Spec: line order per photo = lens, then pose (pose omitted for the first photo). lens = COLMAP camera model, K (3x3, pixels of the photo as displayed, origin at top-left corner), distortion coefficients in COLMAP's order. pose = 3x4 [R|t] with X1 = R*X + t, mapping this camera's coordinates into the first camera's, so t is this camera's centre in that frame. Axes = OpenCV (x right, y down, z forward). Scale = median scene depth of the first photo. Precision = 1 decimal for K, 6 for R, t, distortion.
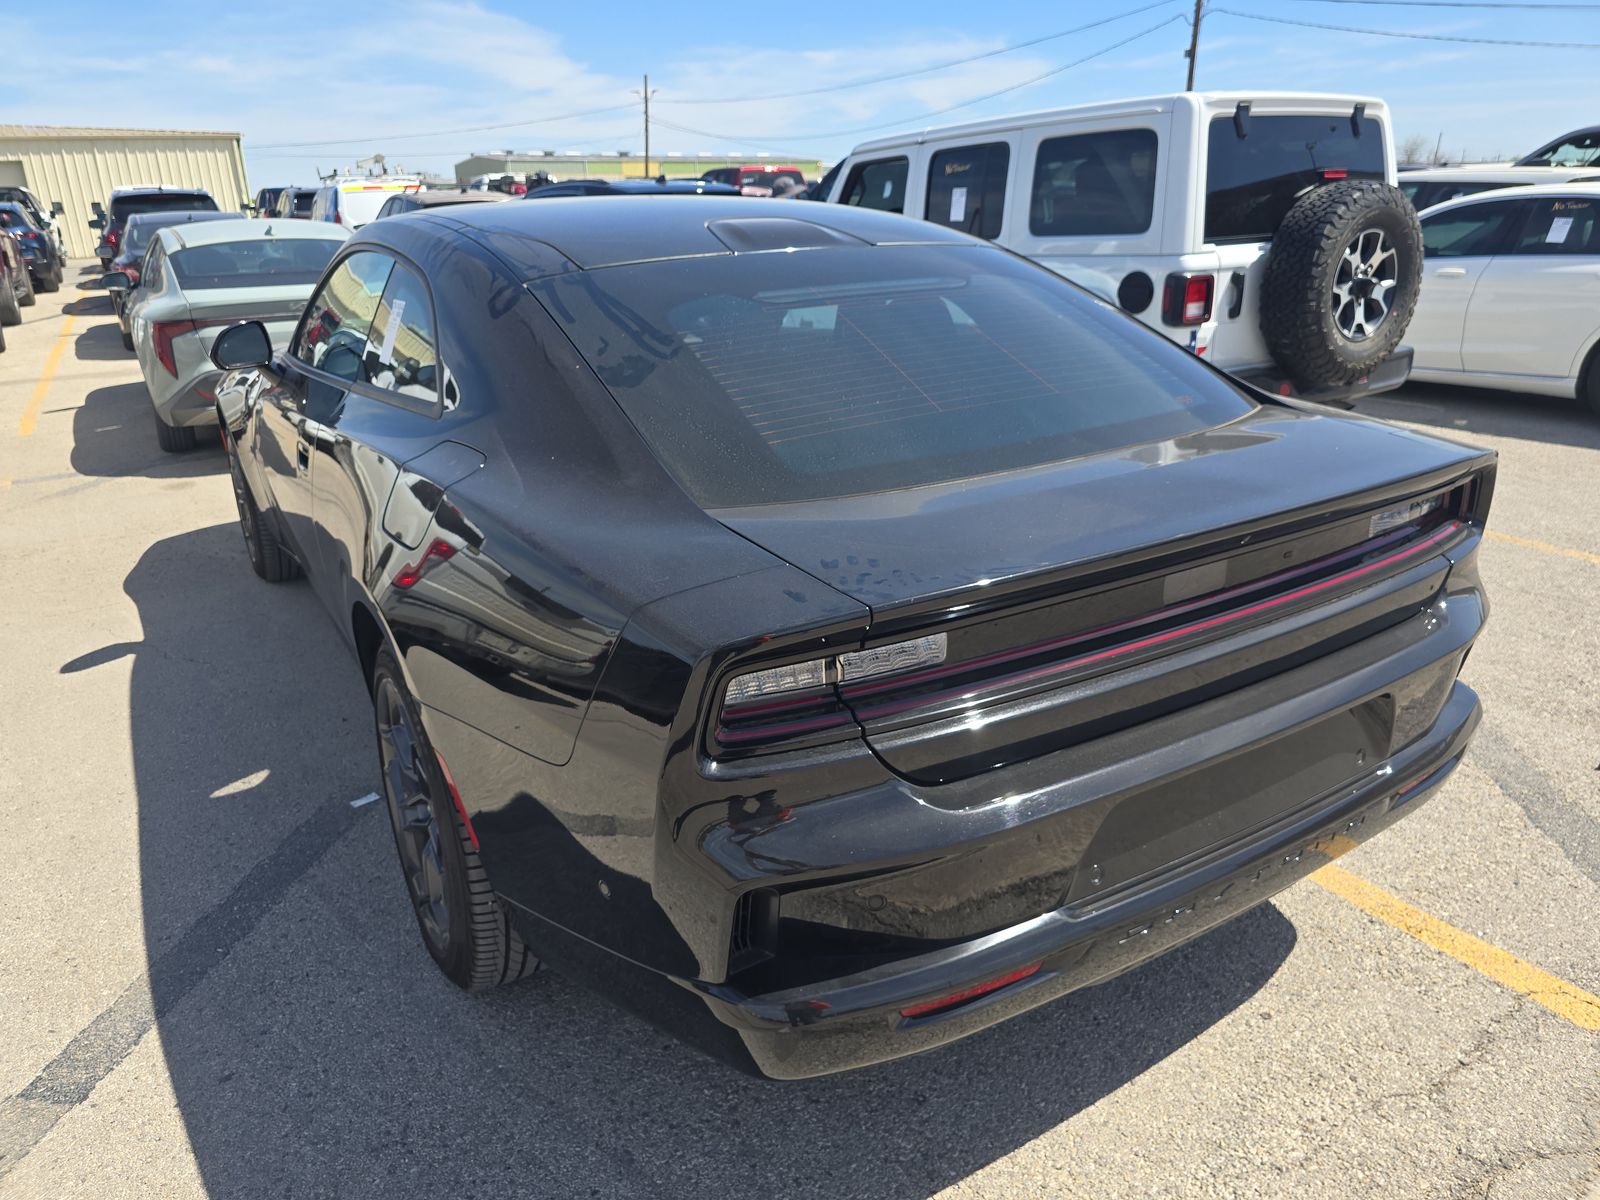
lens RADIAL K [[1073.6, 0, 800.0], [0, 1073.6, 600.0], [0, 0, 1]] dist [0.041952, -0.039386]
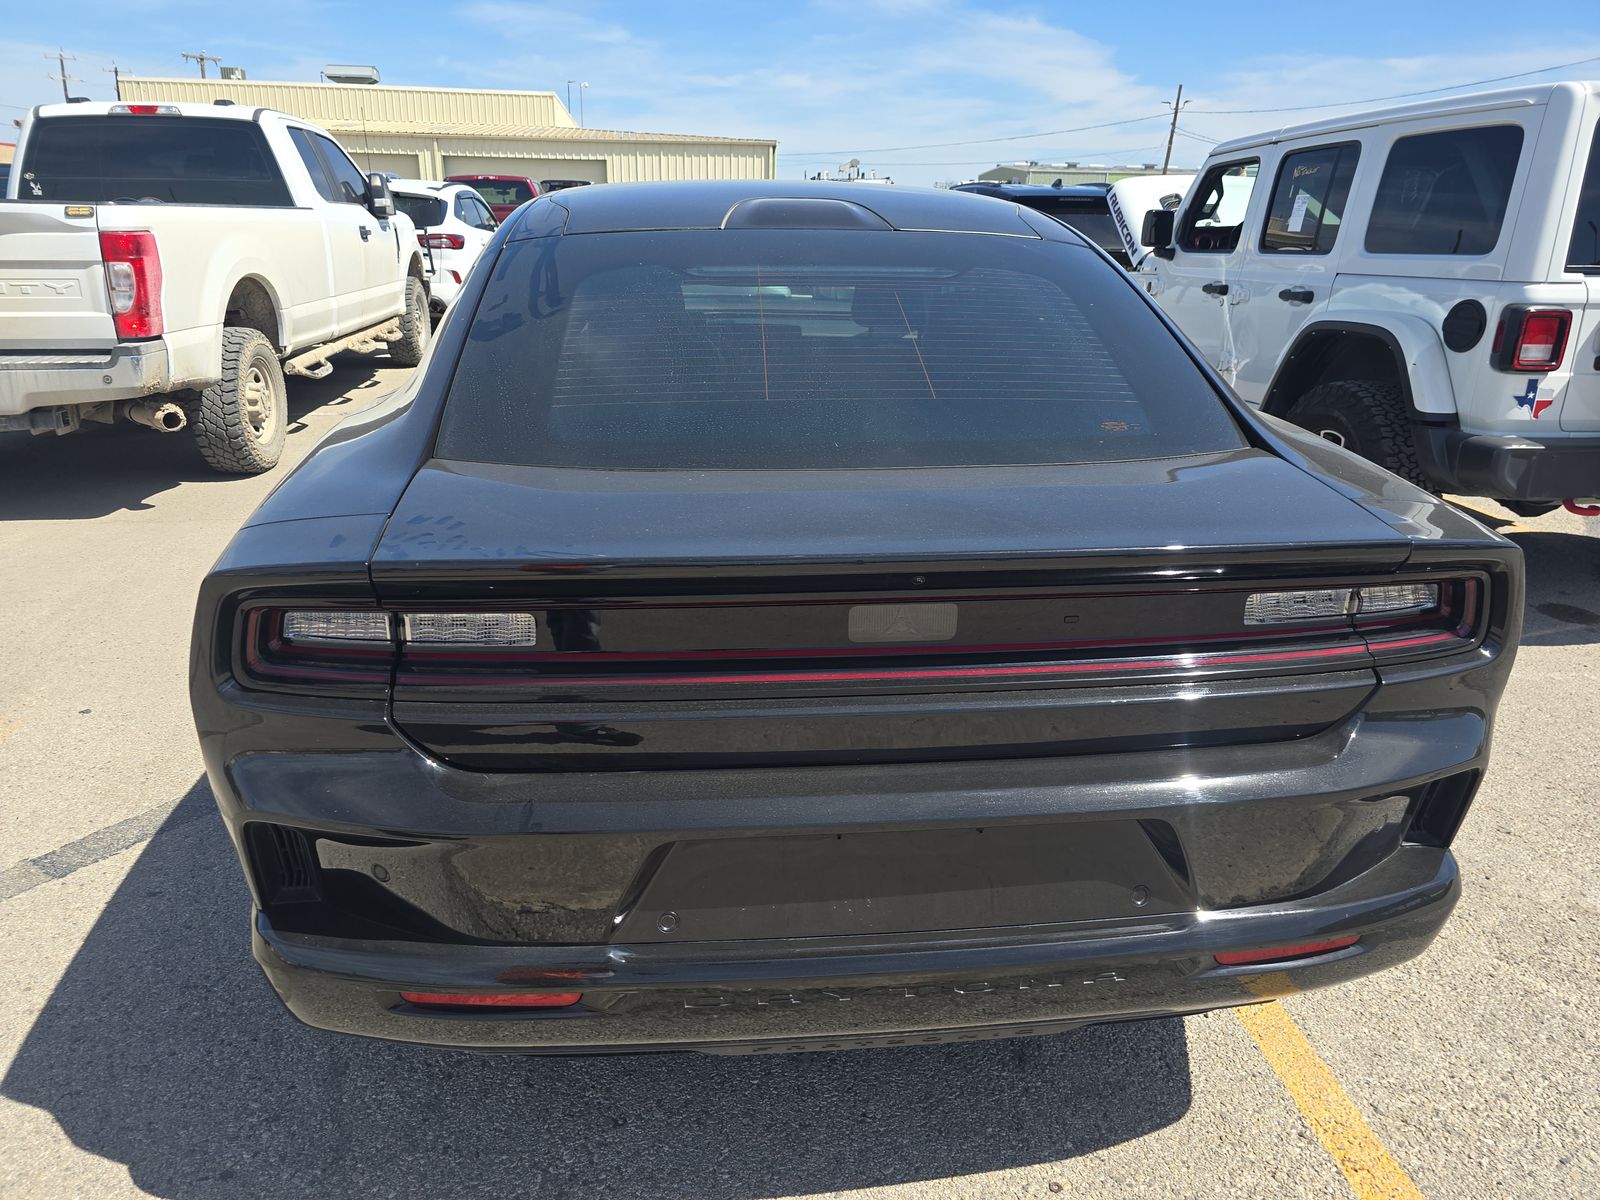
lens RADIAL K [[1066.0, 0, 797.5], [0, 1066.0, 605.4], [0, 0, 1]] dist [0.046589, -0.045348]
pose [[0.905040, 0.181307, -0.384748, 0.213514], [-0.182192, 0.982658, 0.034495, -0.016090], [0.384329, 0.038878, 0.922377, 0.072763]]
